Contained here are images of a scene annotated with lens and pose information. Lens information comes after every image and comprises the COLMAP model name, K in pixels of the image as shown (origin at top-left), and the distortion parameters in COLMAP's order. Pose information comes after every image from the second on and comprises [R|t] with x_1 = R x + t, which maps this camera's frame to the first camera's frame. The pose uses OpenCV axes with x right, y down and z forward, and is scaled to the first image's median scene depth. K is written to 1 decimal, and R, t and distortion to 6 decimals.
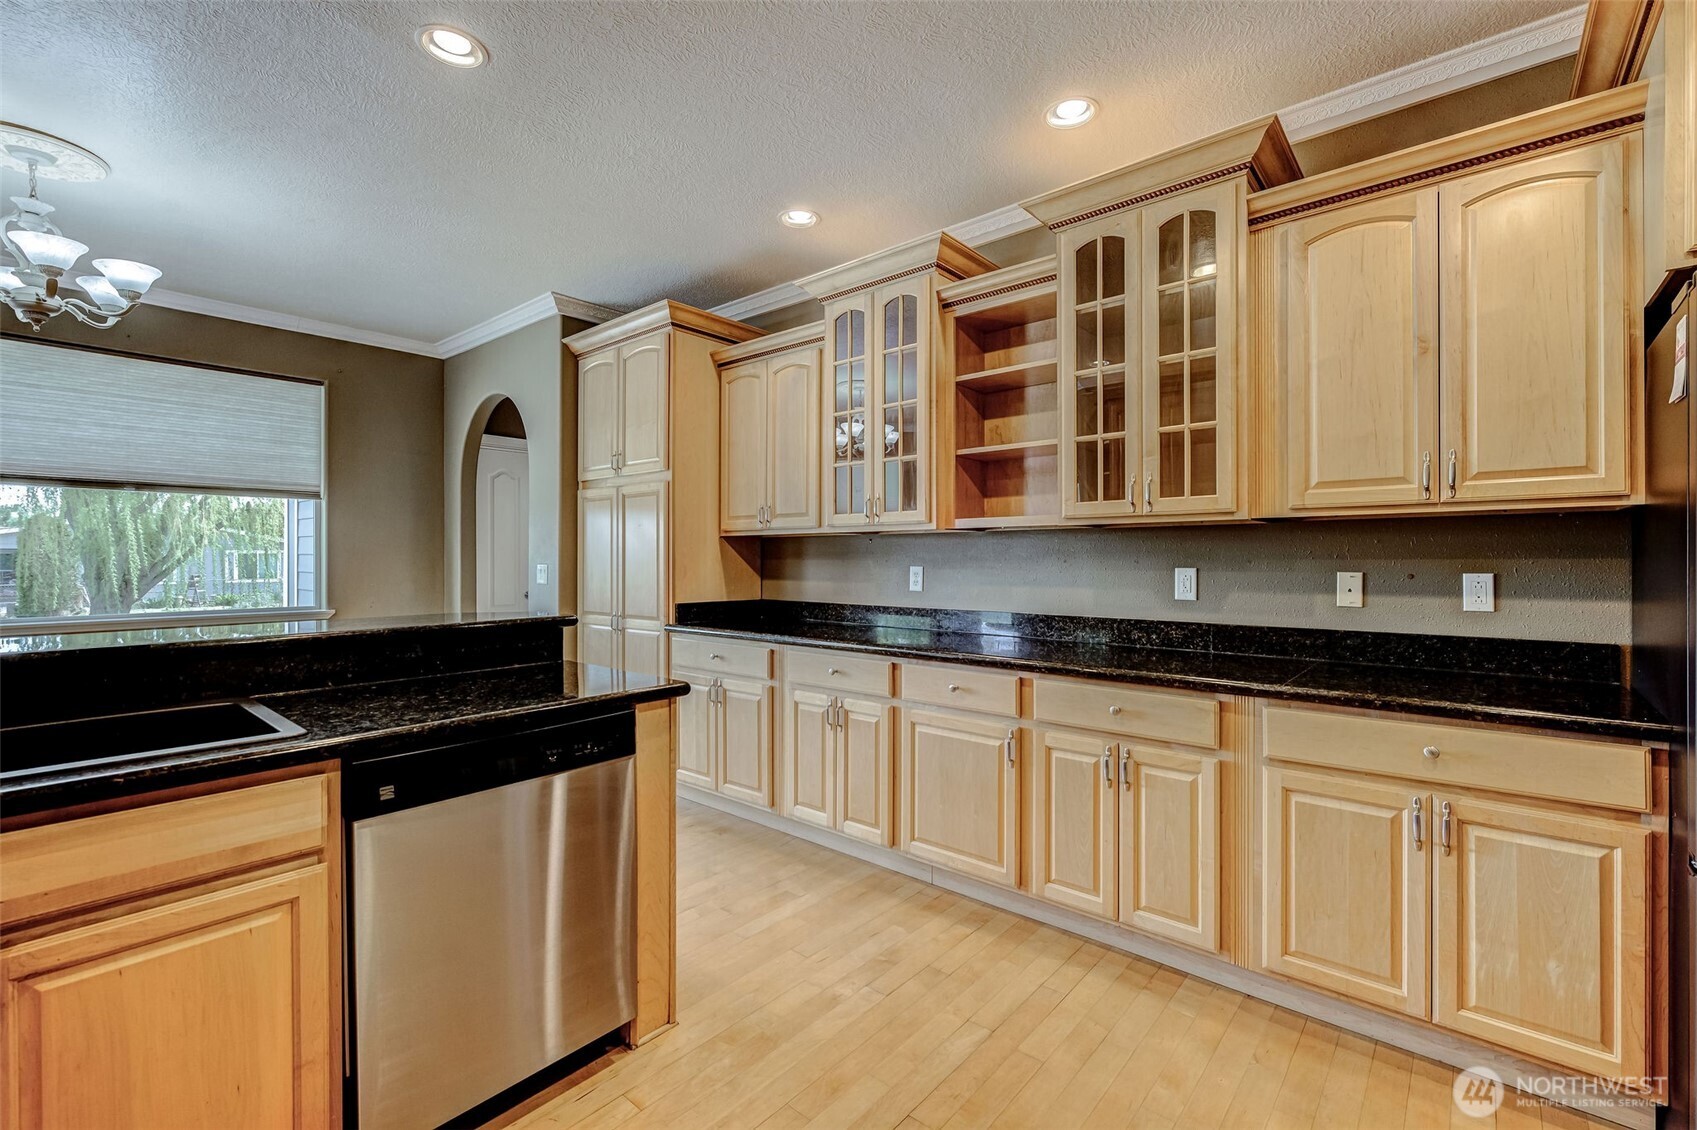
lens RADIAL K [[717.6, 0, 853.4], [0, 717.6, 556.5], [0, 0, 1]] dist [0.012254, -0.005725]
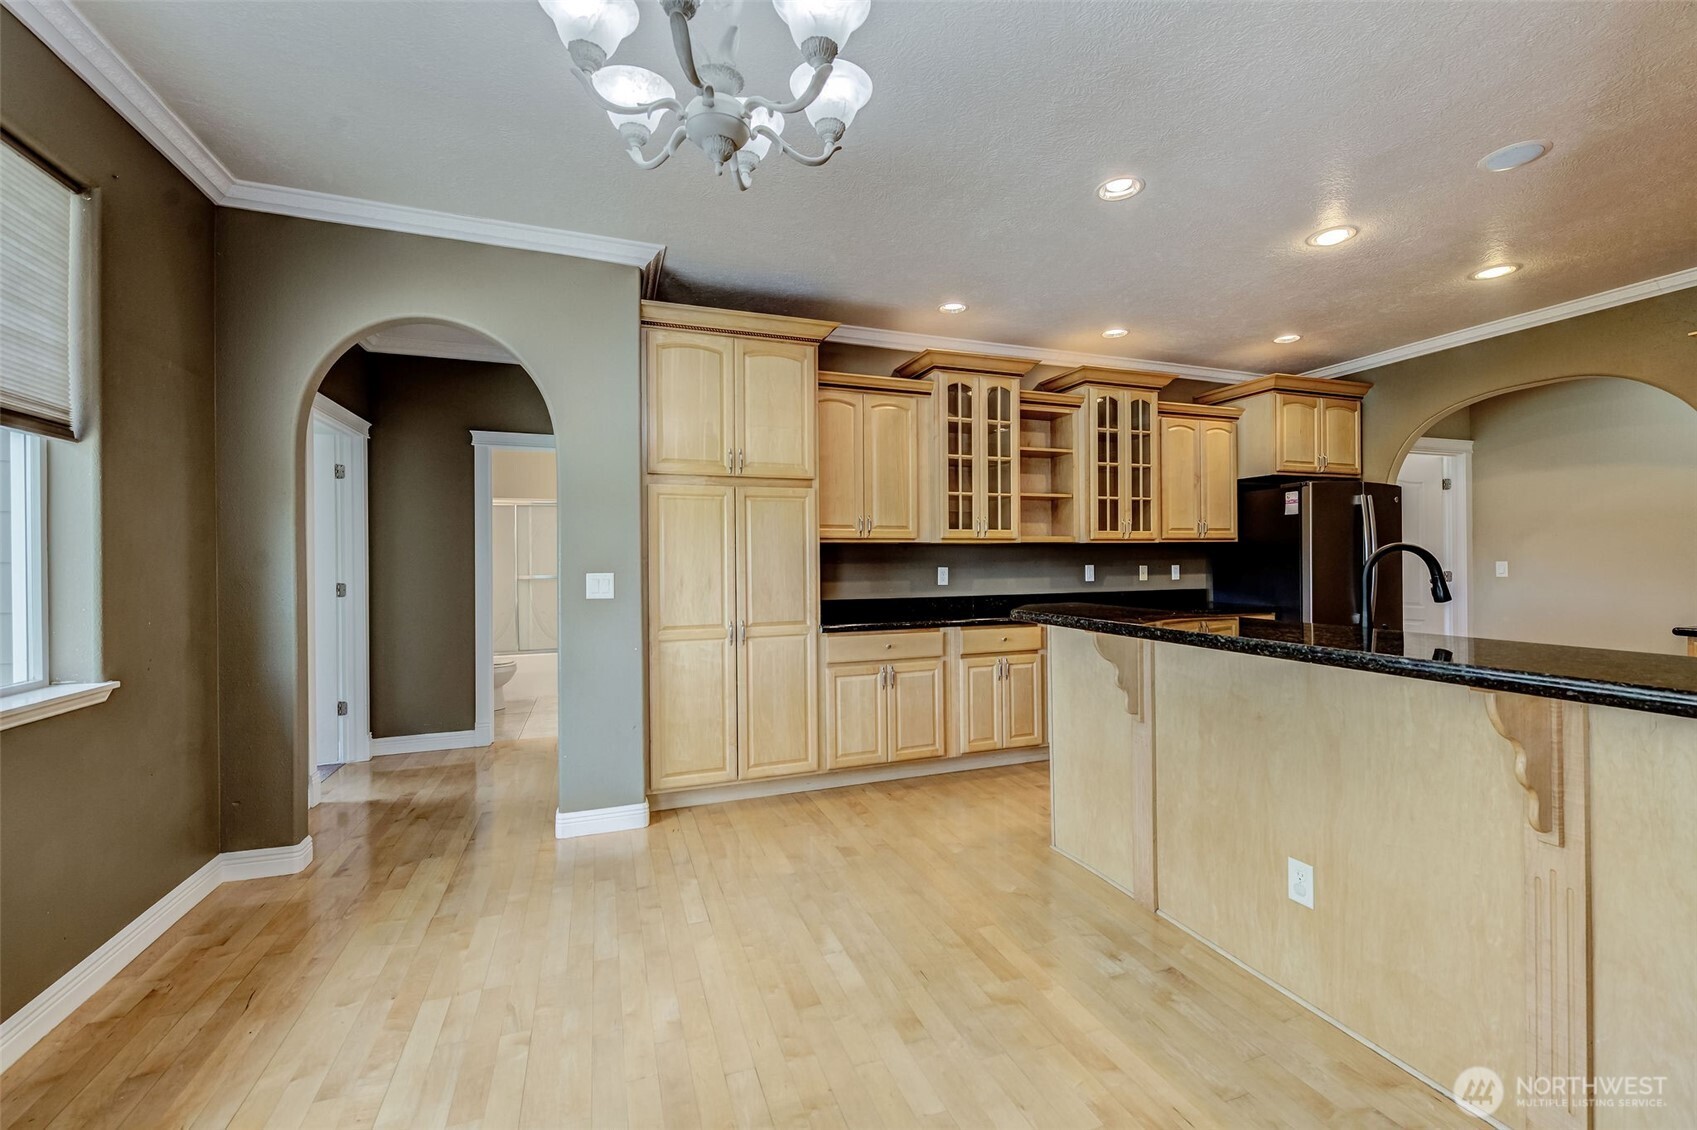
lens RADIAL K [[709.3, 0, 850.5], [0, 709.3, 561.7], [0, 0, 1]] dist [-0.000224, -0.000348]
pose [[0.489259, -0.007059, 0.872110, -1.374080], [0.004512, 0.999974, 0.005563, -0.006301], [-0.872127, 0.001213, 0.489279, 0.547510]]
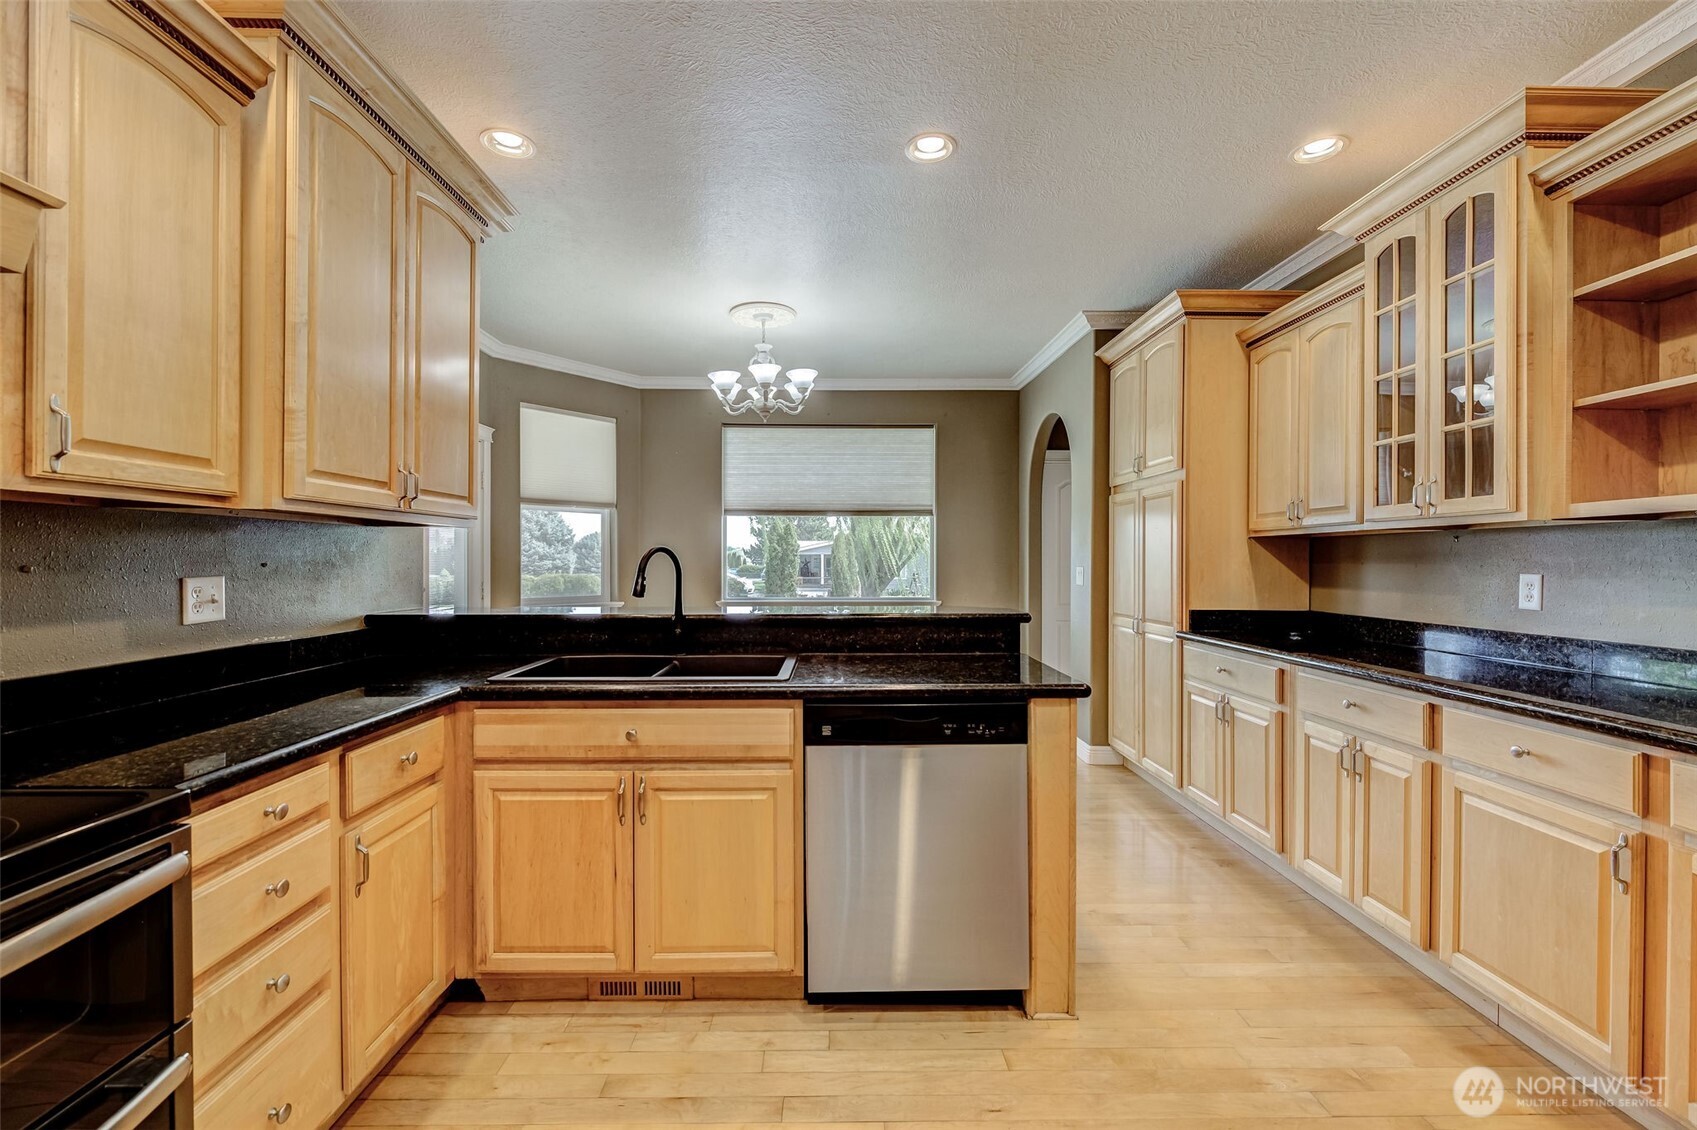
lens RADIAL K [[709.3, 0, 850.5], [0, 709.3, 561.7], [0, 0, 1]] dist [-0.000224, -0.000348]
pose [[0.664102, 0.002336, -0.747638, 0.185966], [0.000066, 0.999995, 0.003184, -0.000233], [0.747642, -0.002164, 0.664099, 0.061302]]
